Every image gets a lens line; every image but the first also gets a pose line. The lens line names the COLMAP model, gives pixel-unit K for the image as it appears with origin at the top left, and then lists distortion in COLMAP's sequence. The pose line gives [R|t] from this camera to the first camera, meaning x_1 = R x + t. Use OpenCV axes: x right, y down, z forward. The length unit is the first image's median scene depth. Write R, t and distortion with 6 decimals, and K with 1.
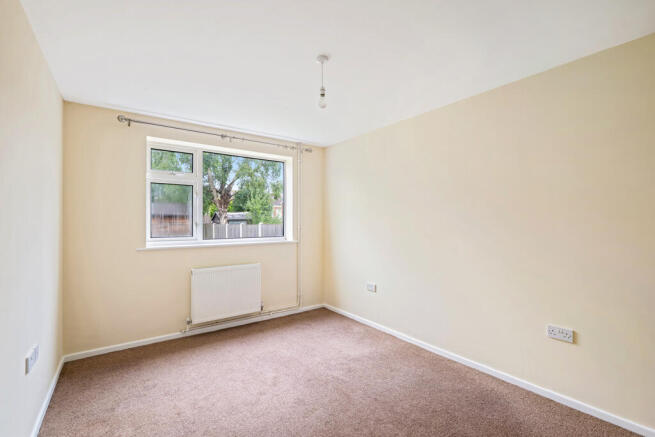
lens RADIAL K [[286.7, 0, 328.7], [0, 286.7, 219.4], [0, 0, 1]] dist [-0.001390, -0.000028]
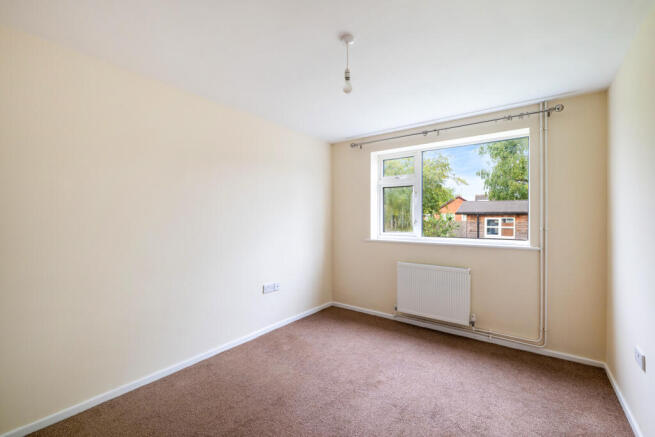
lens RADIAL K [[286.7, 0, 329.7], [0, 286.7, 218.0], [0, 0, 1]] dist [-0.001390, -0.000028]
pose [[0.291860, -0.001268, -0.956460, 0.477204], [0.003171, 0.999995, -0.000358, 0.003319], [0.956456, -0.002928, 0.291863, 0.394159]]
